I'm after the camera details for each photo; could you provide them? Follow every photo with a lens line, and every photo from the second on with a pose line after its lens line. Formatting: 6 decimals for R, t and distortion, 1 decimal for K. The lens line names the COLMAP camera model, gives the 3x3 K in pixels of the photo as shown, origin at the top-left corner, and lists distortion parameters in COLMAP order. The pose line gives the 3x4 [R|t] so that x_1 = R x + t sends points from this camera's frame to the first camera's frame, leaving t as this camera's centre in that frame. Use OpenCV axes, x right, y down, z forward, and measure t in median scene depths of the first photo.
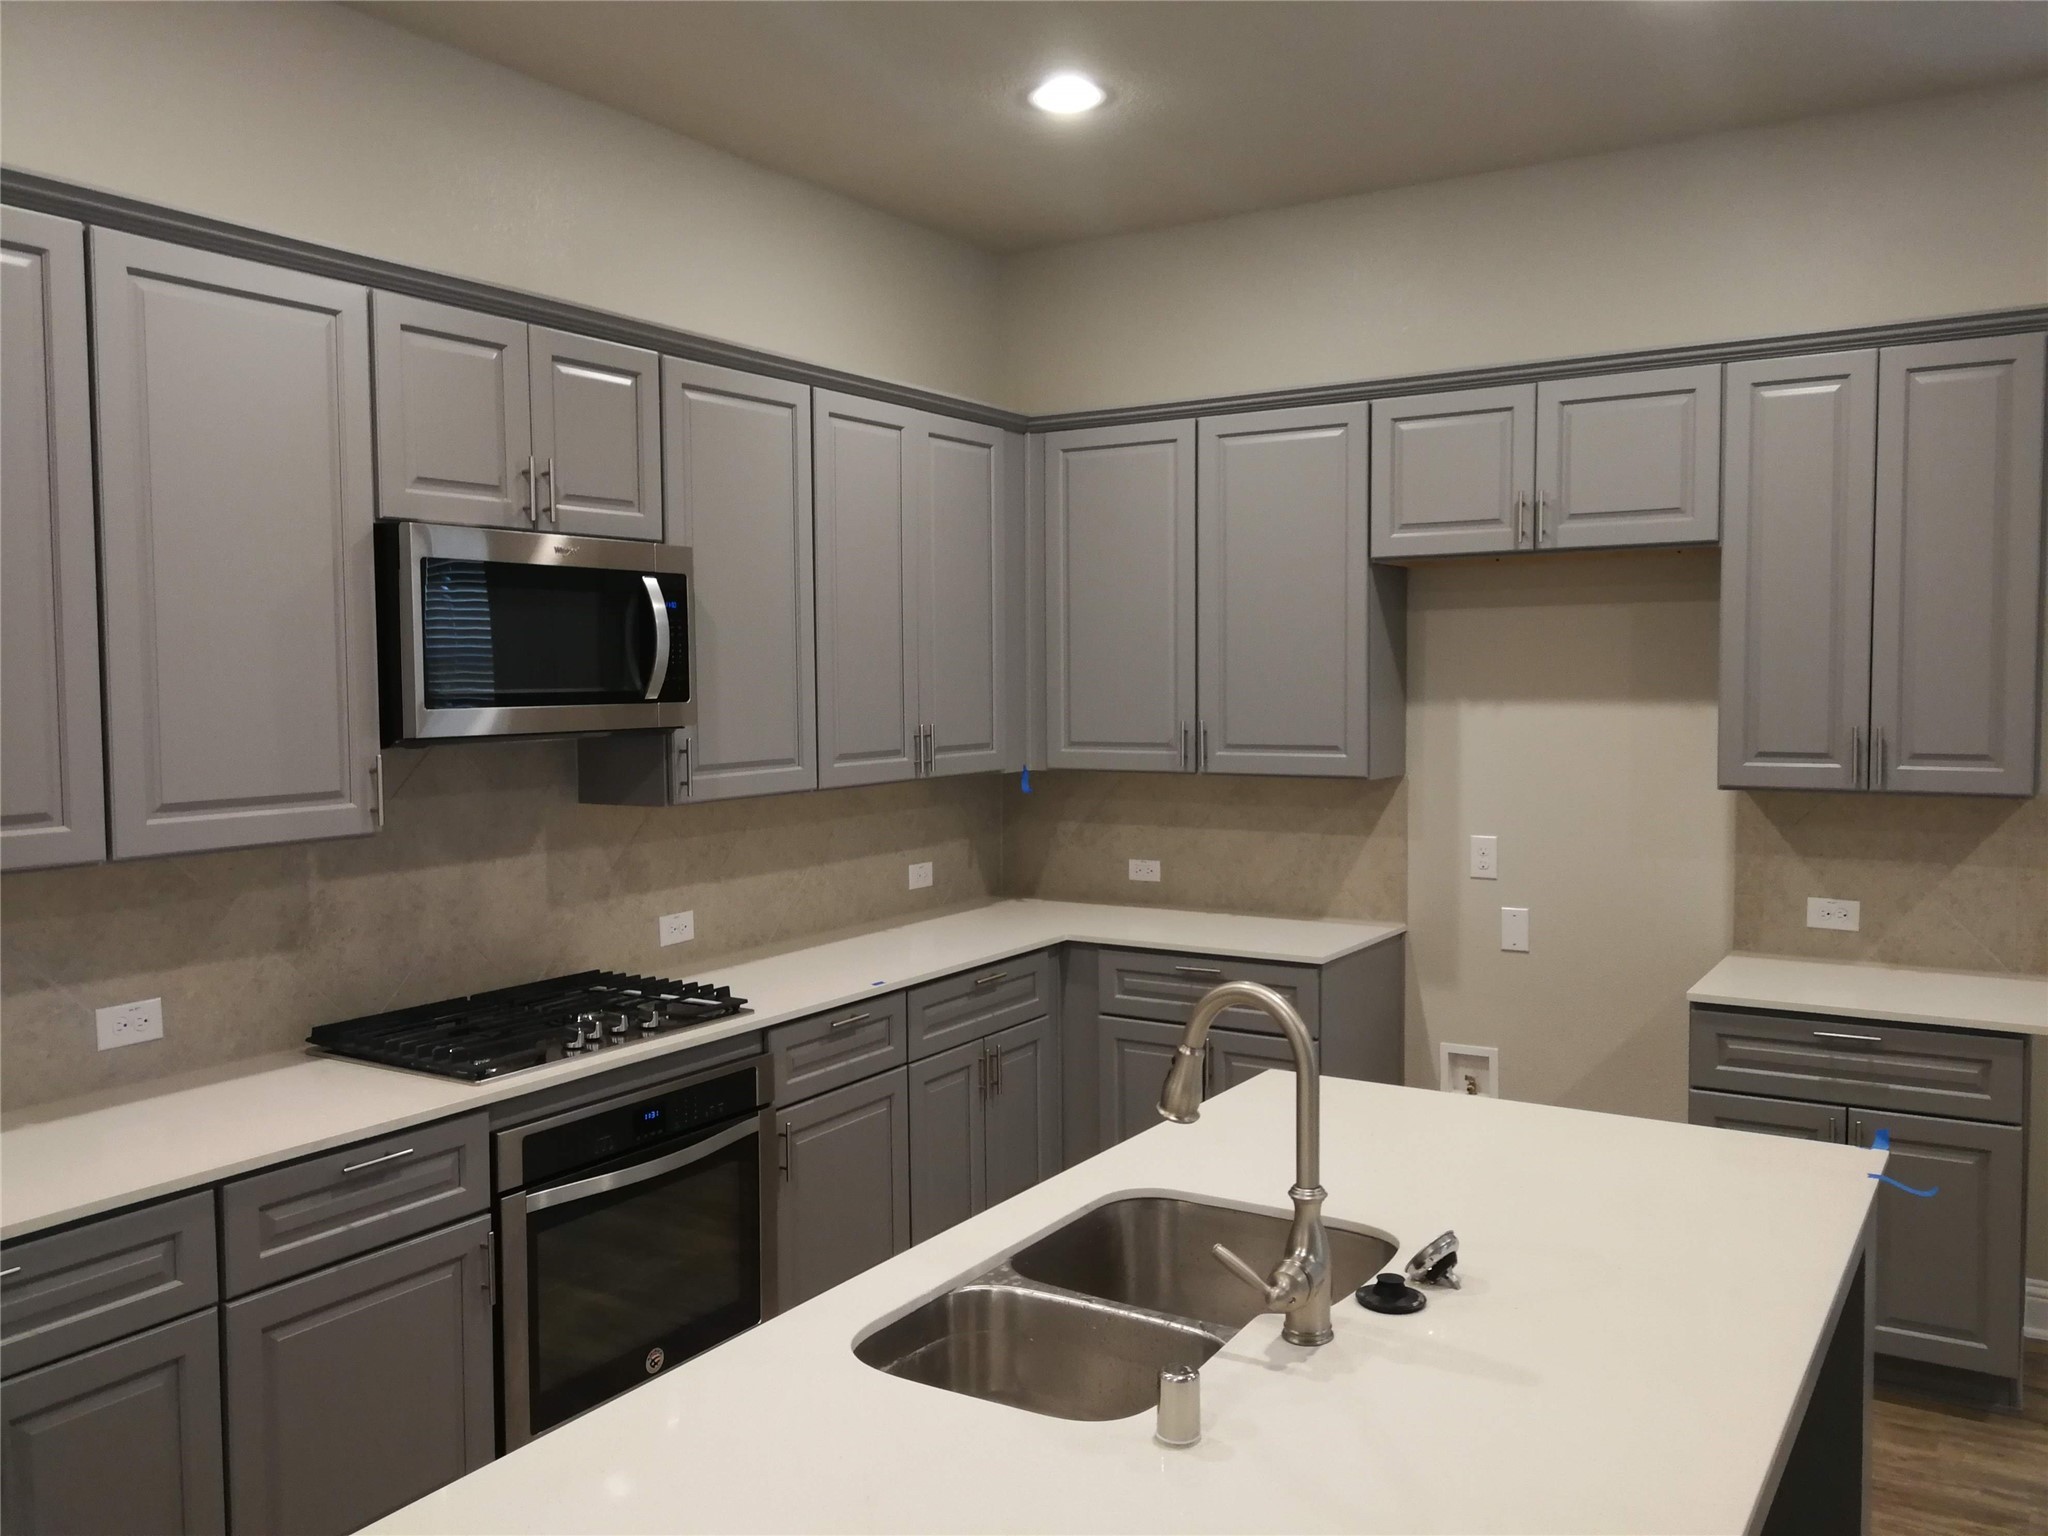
lens RADIAL K [[1645.5, 0, 1040.1], [0, 1645.5, 750.9], [0, 0, 1]] dist [0.058427, -0.069787]
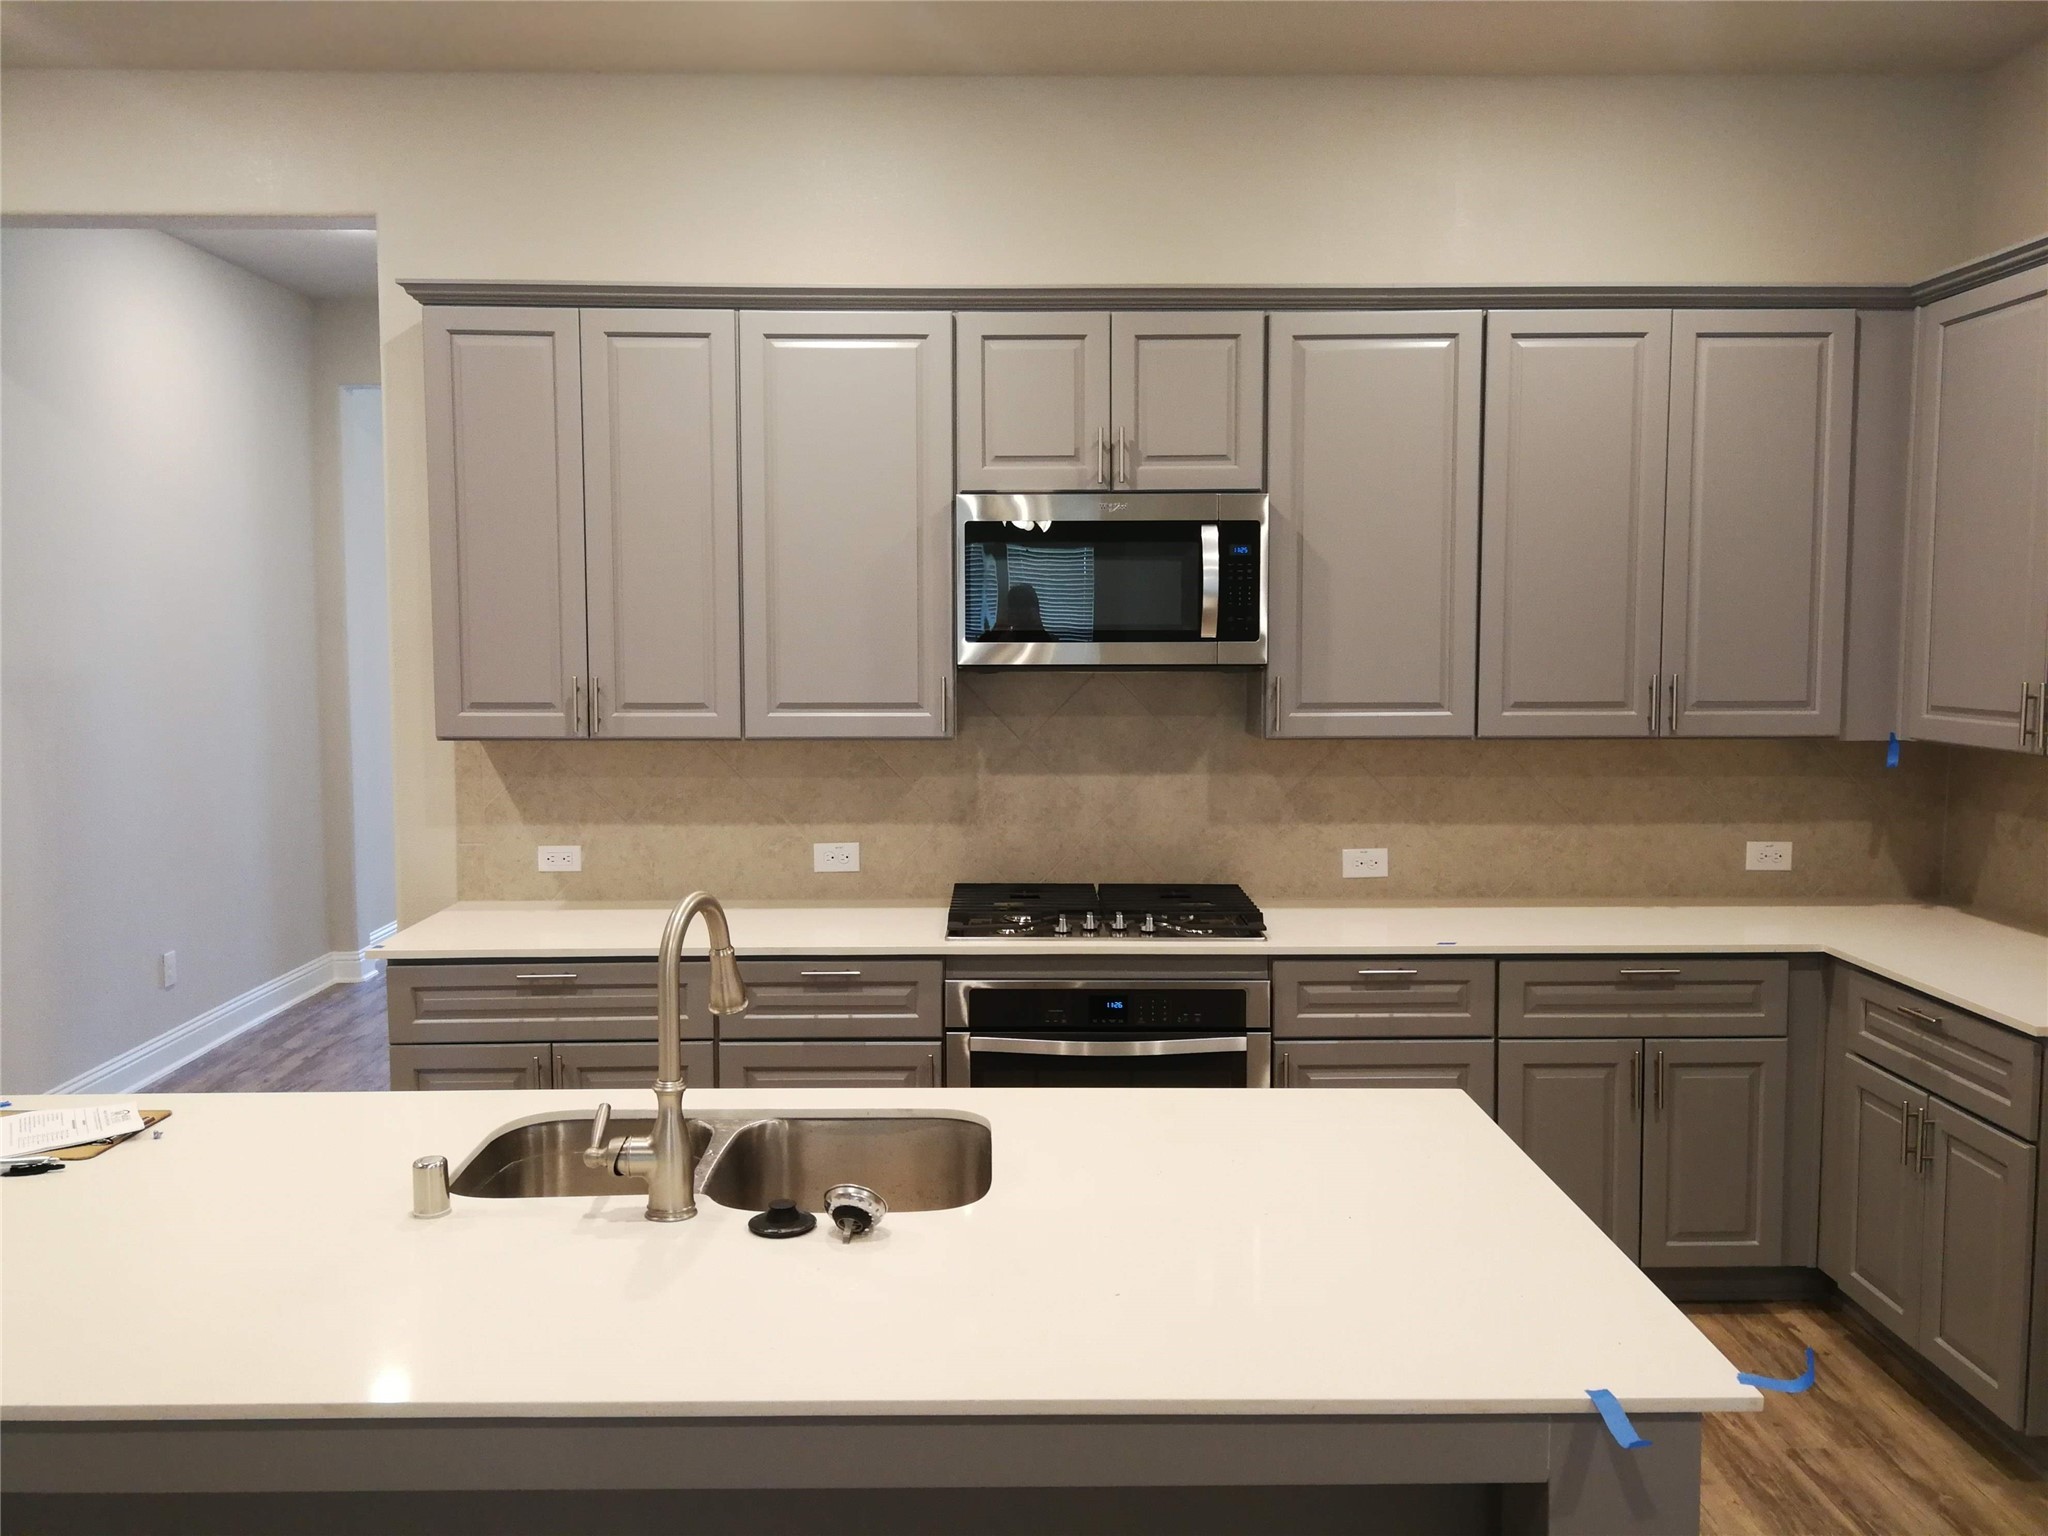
lens RADIAL K [[1645.5, 0, 1026.0], [0, 1645.5, 739.5], [0, 0, 1]] dist [0.058427, -0.069787]
pose [[0.538209, 0.067333, -0.840117, 0.586912], [-0.044076, 0.997688, 0.051725, -0.014714], [0.841658, 0.009190, 0.539933, 0.296194]]
